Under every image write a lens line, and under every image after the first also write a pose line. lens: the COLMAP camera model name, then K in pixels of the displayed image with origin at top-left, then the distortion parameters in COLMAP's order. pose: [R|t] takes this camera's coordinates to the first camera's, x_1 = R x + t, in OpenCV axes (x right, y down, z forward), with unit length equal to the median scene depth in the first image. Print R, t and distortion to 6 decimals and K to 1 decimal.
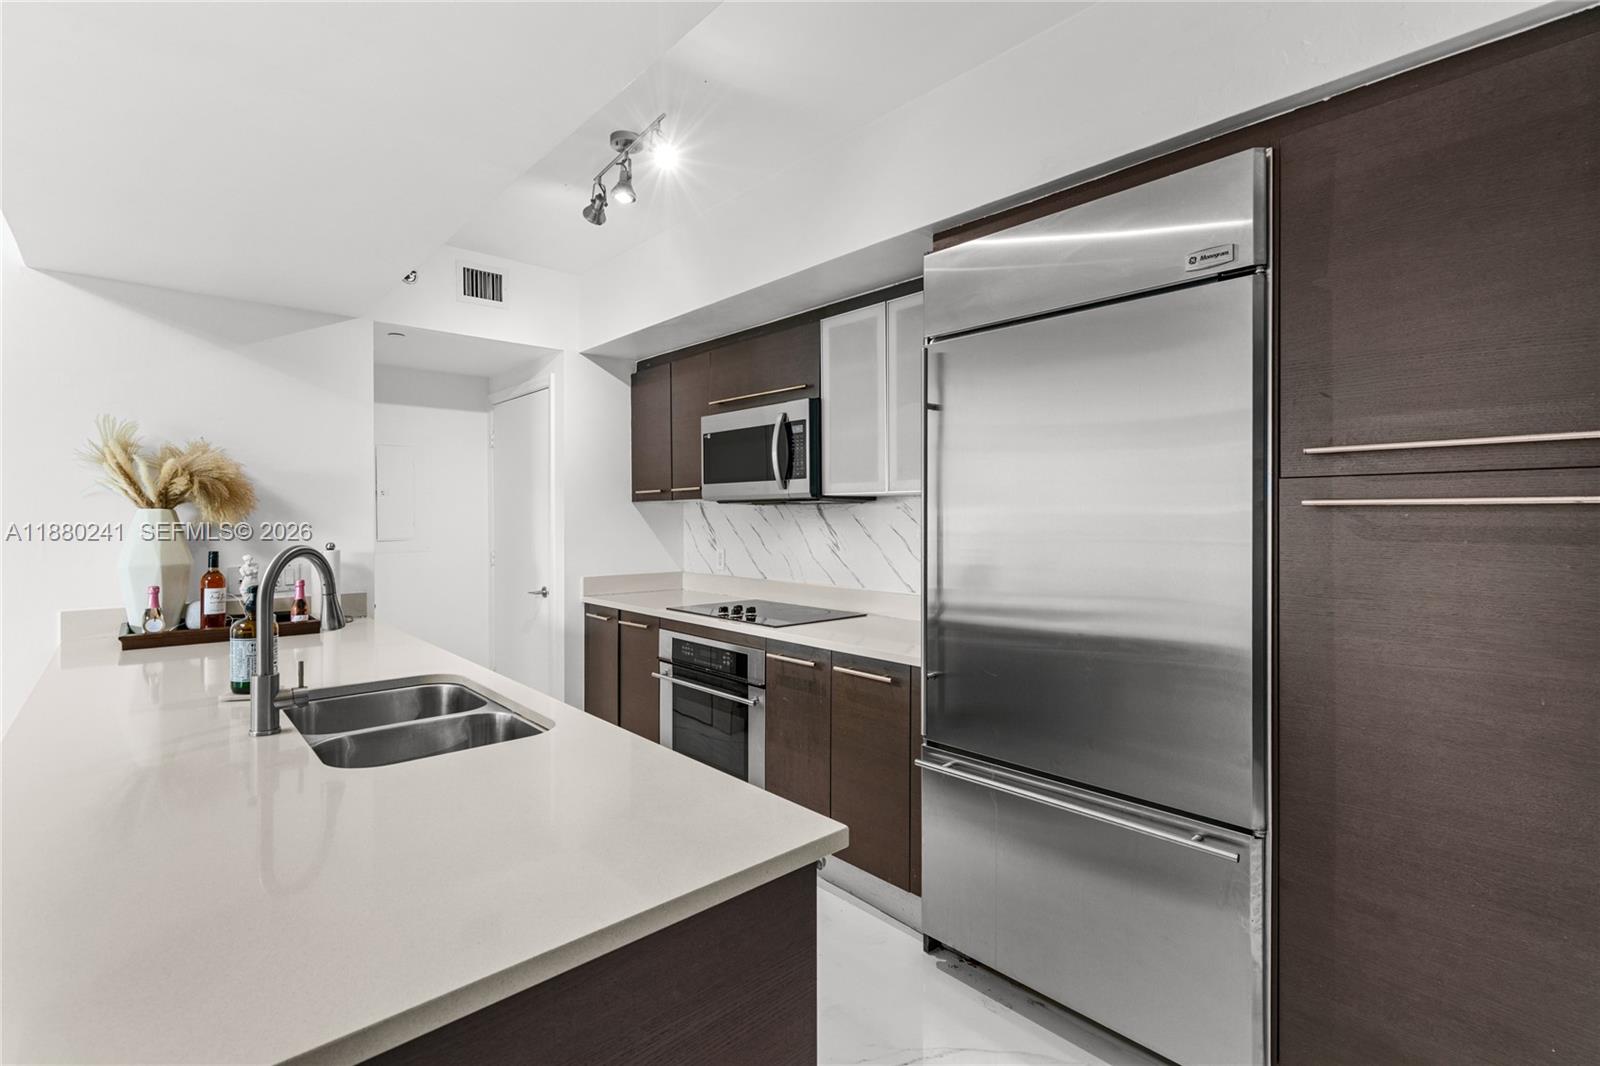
lens RADIAL K [[732.1, 0, 801.0], [0, 732.1, 520.6], [0, 0, 1]] dist [-0.000400, 0.000040]
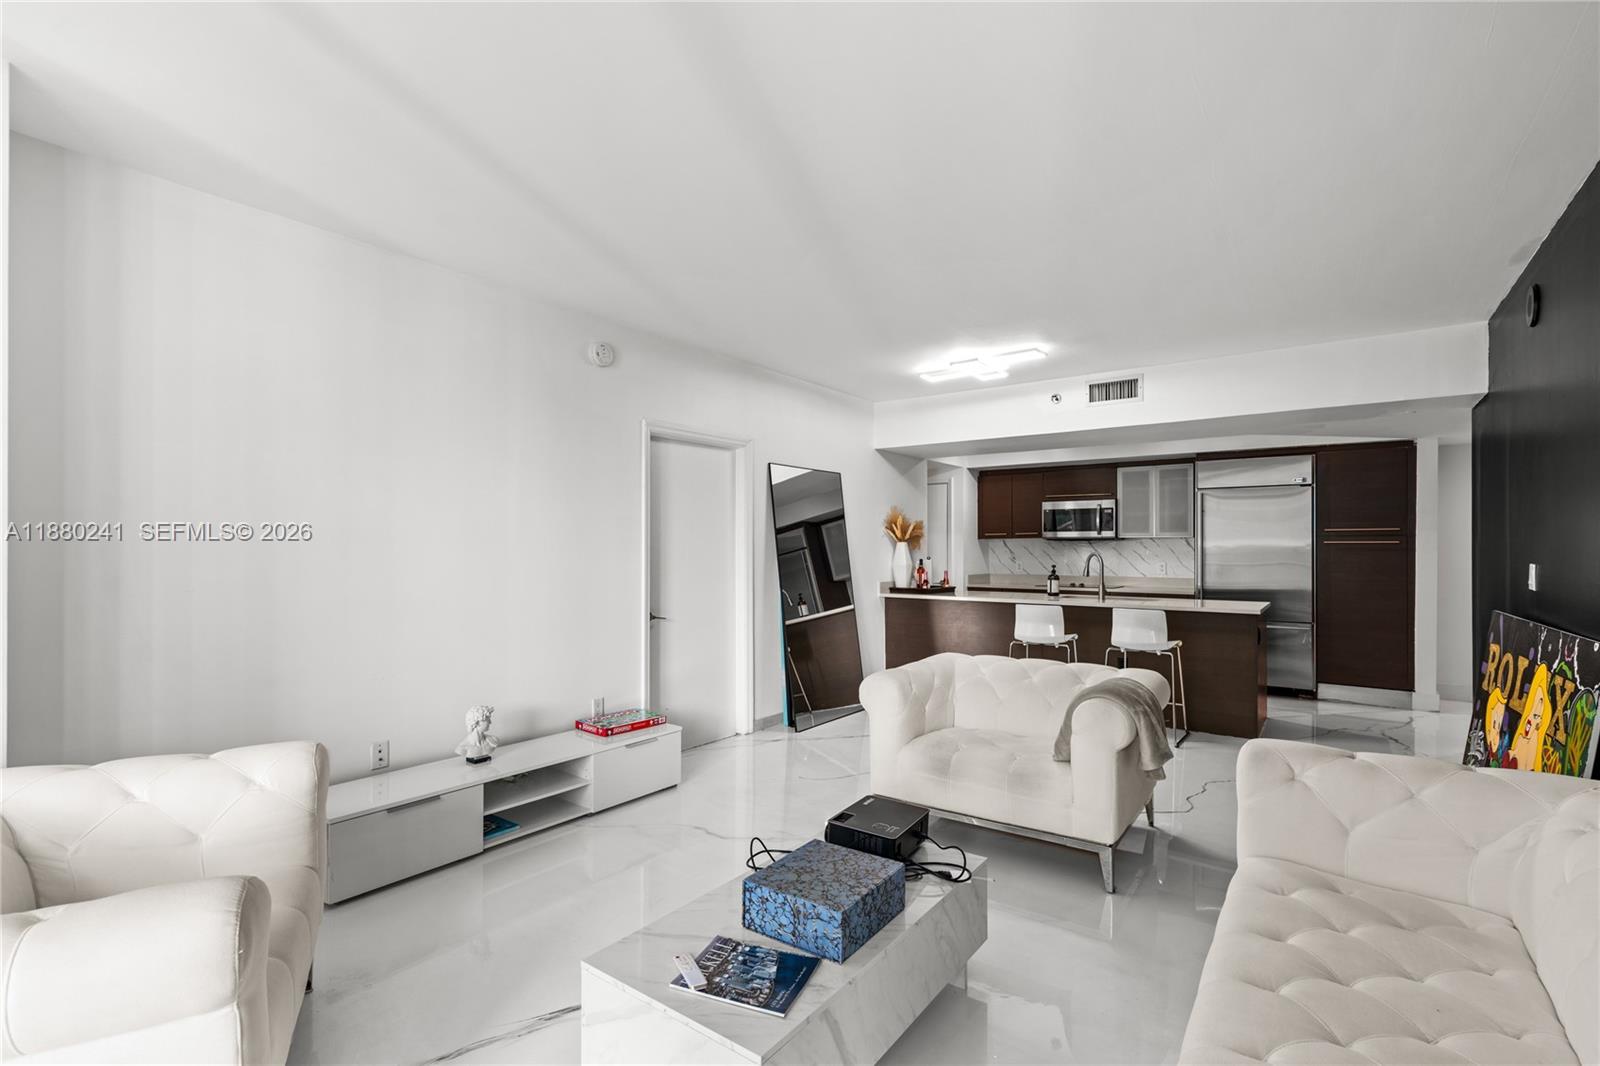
lens RADIAL K [[732.1, 0, 802.4], [0, 732.1, 537.5], [0, 0, 1]] dist [-0.000400, 0.000040]
pose [[0.980431, 0.005604, 0.196785, -1.472493], [-0.001241, 0.999751, -0.022291, 0.022124], [-0.196861, 0.021610, 0.980193, -1.210300]]
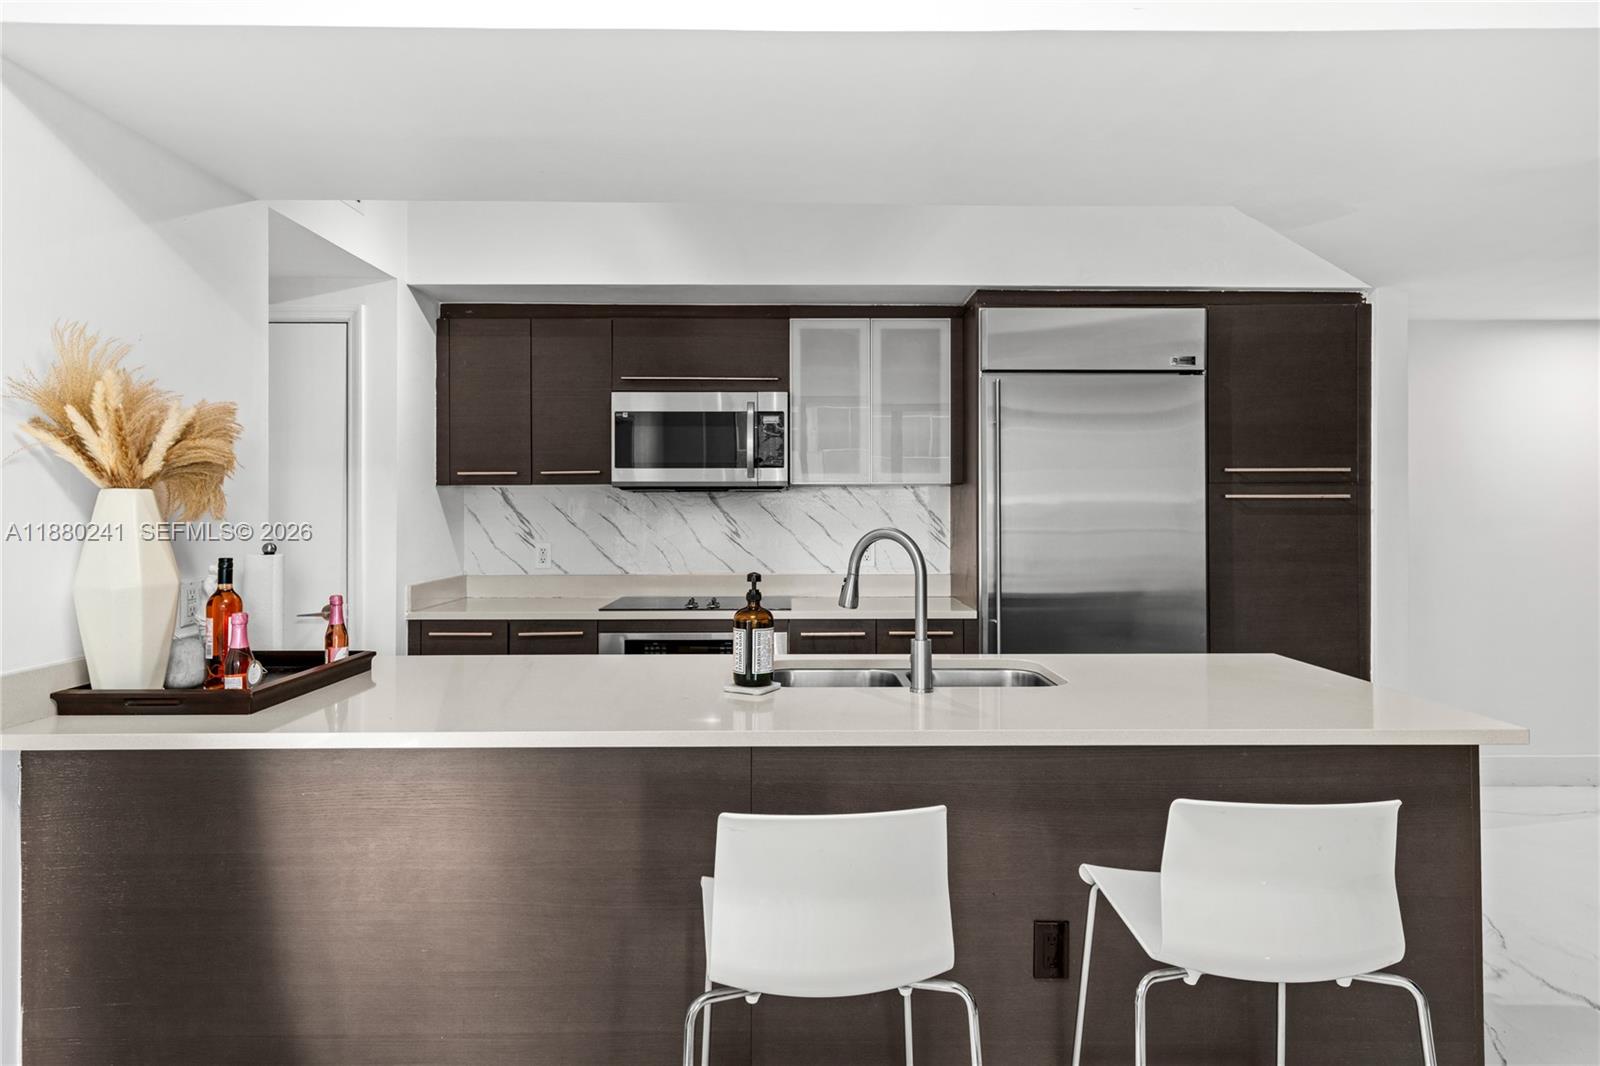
lens RADIAL K [[933.8, 0, 803.1], [0, 933.8, 500.1], [0, 0, 1]] dist [0.006921, -0.000115]
pose [[0.666480, 0.004524, 0.745509, -0.925618], [0.005932, 0.999918, -0.011372, 0.003958], [-0.745500, 0.012002, 0.666398, 0.084401]]
